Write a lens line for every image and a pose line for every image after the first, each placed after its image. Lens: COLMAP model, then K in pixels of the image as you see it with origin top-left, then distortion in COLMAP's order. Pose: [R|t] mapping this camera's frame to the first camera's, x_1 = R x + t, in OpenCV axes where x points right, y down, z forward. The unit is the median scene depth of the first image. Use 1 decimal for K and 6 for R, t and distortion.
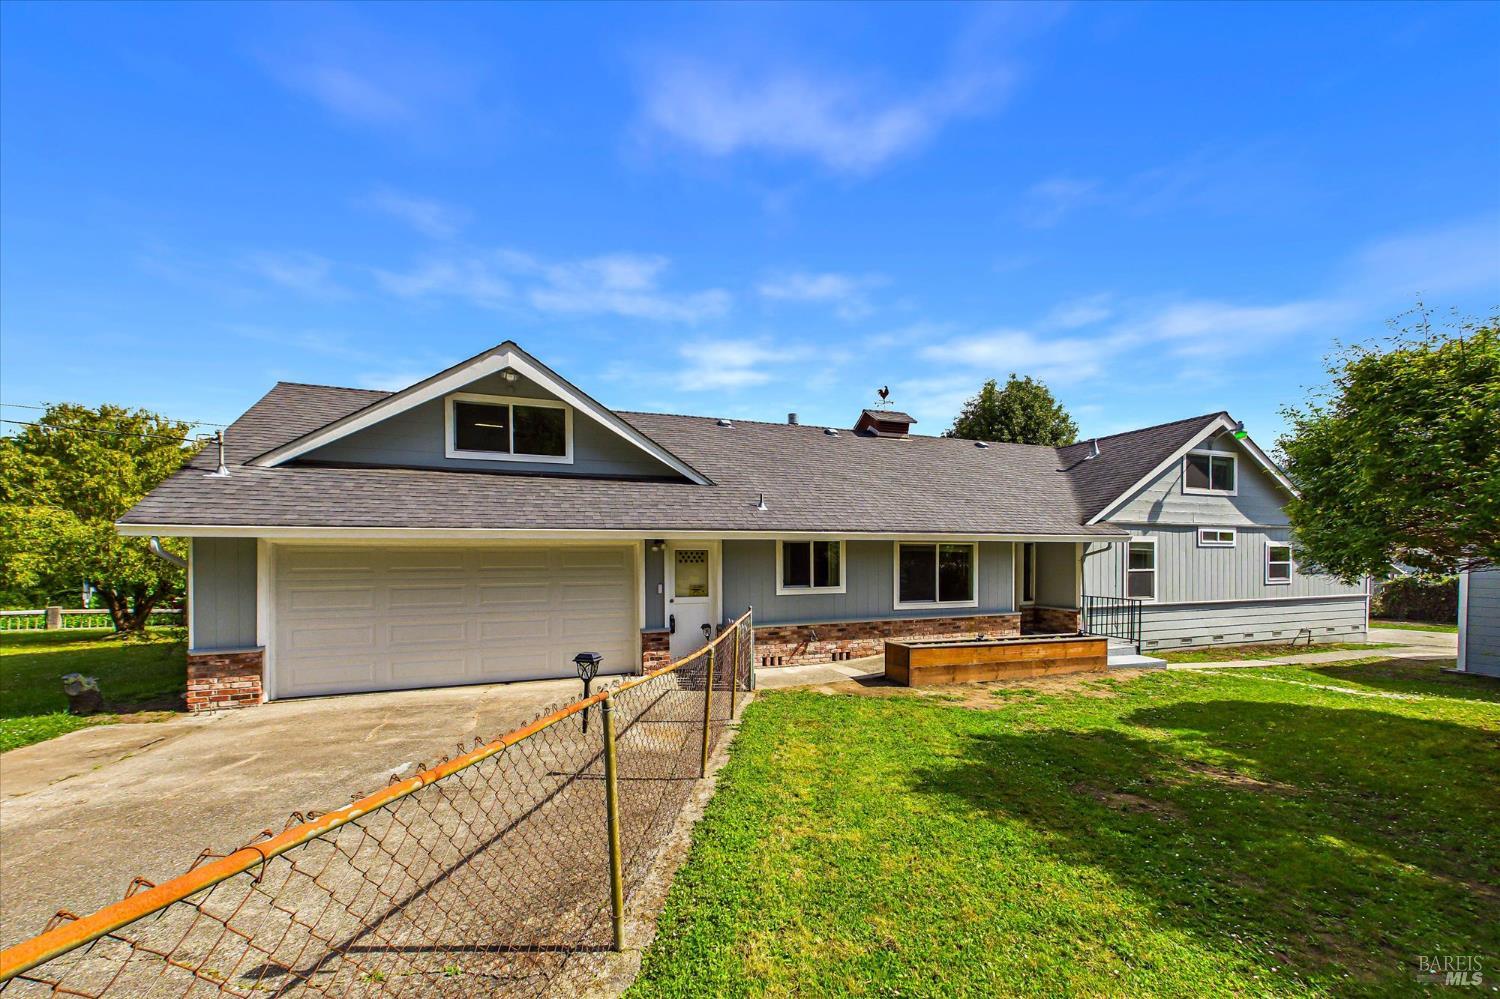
lens RADIAL K [[575.8, 0, 751.3], [0, 575.8, 560.7], [0, 0, 1]] dist [0.000372, -0.000026]
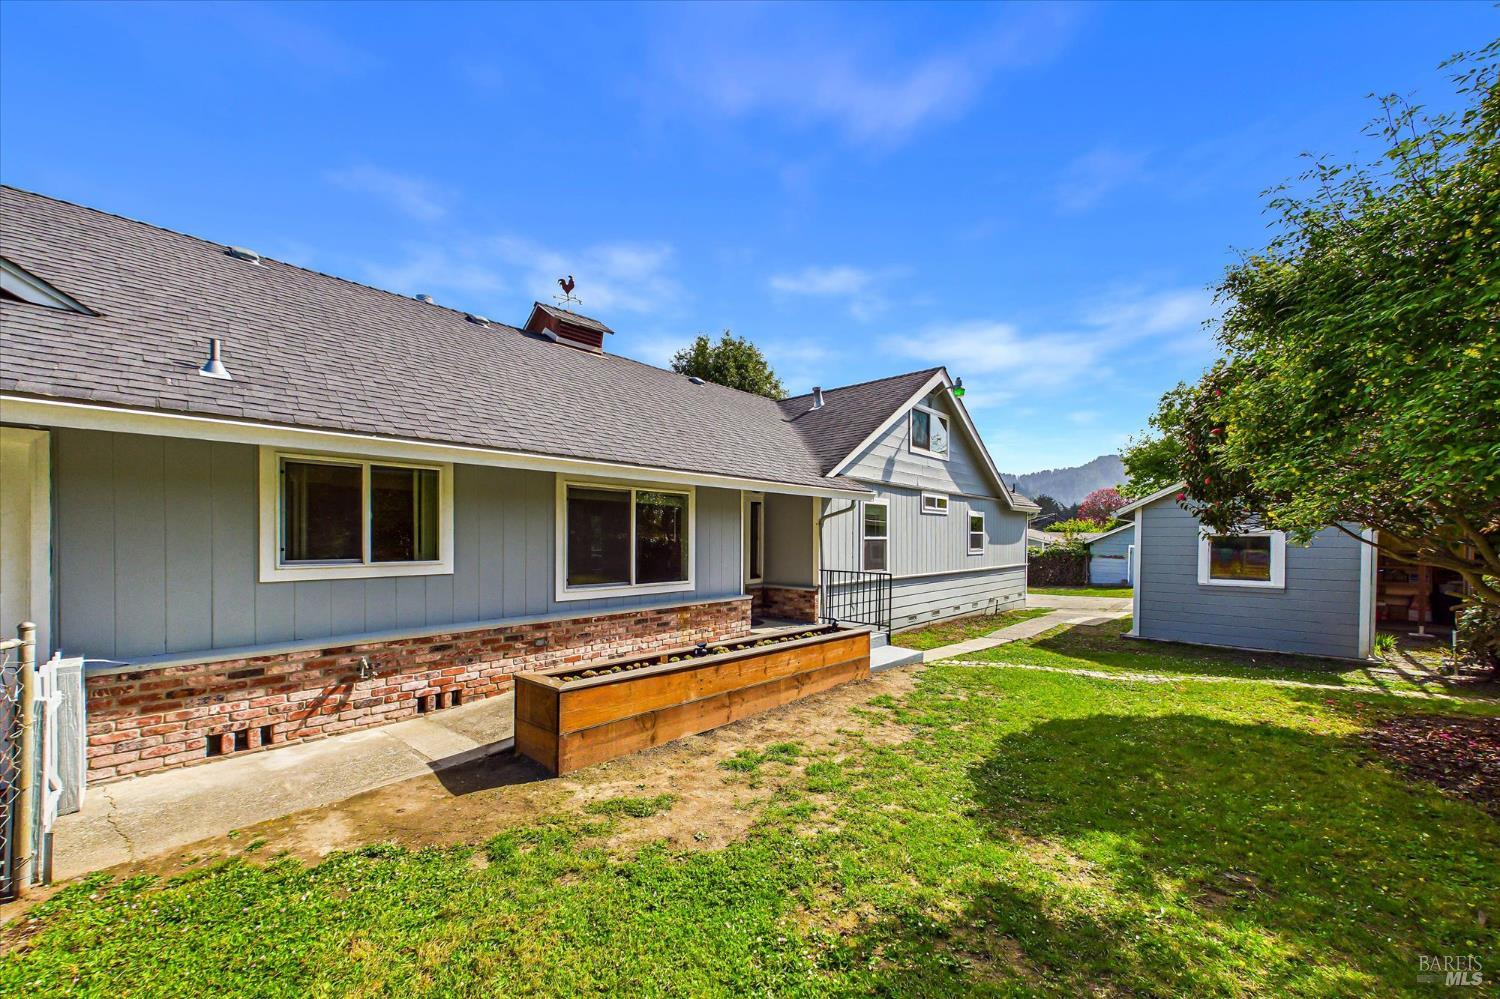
lens RADIAL K [[574.4, 0, 749.4], [0, 574.4, 540.6], [0, 0, 1]] dist [0.000295, 0.000188]
pose [[0.886688, 0.003395, 0.462355, 0.161087], [-0.003913, 0.999992, 0.000162, 0.025978], [-0.462351, -0.001953, 0.886695, 0.430457]]
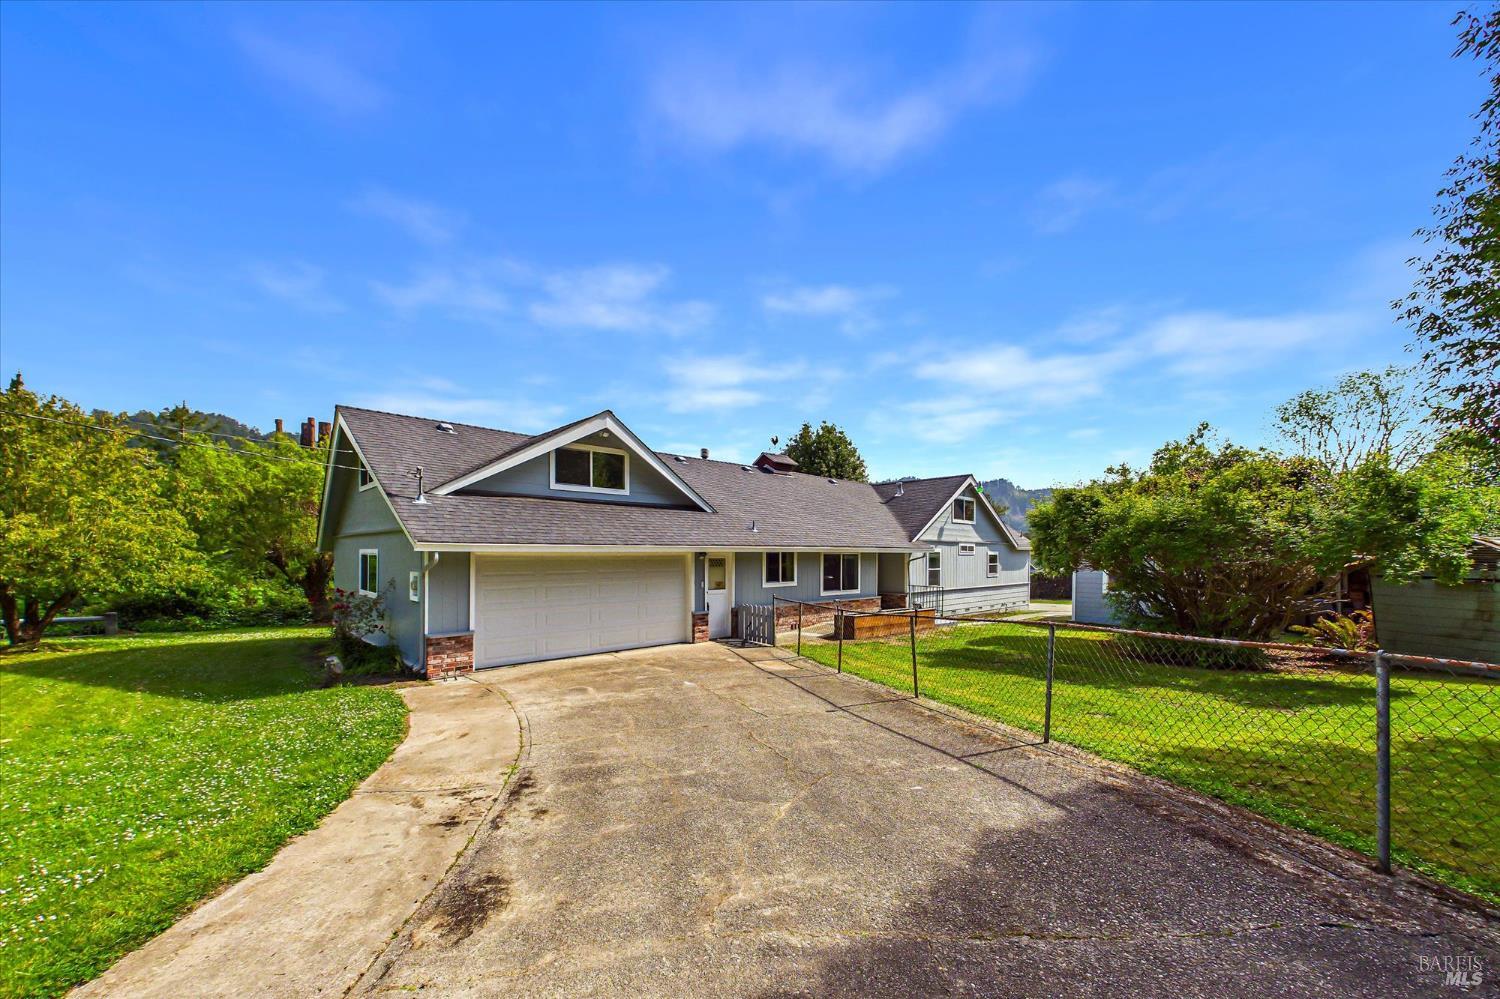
lens RADIAL K [[575.8, 0, 751.3], [0, 575.8, 560.7], [0, 0, 1]] dist [0.000372, -0.000026]
pose [[0.917511, 0.000407, 0.397710, -0.562223], [-0.002193, 0.999989, 0.004035, -0.016903], [-0.397704, -0.004574, 0.917502, -0.367513]]
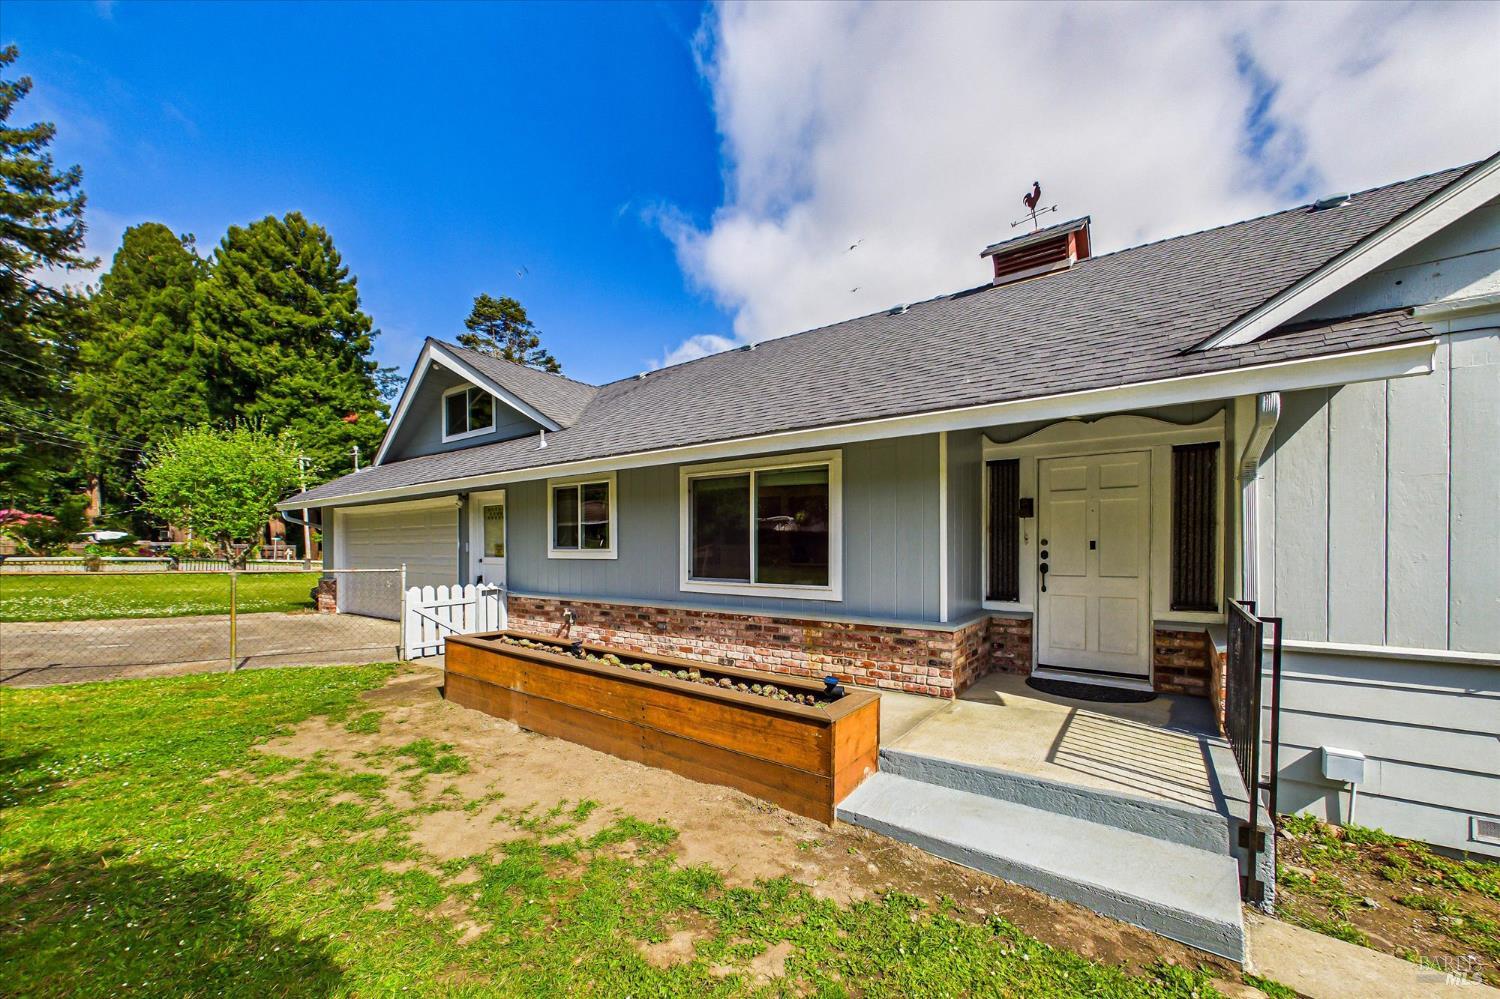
lens RADIAL K [[575.5, 0, 751.2], [0, 575.5, 555.5], [0, 0, 1]] dist [-0.000062, -0.000166]
pose [[0.560943, 0.013233, -0.827749, 0.798373], [-0.004467, 0.999906, 0.012958, 0.042612], [0.827842, -0.003571, 0.560950, 0.754829]]
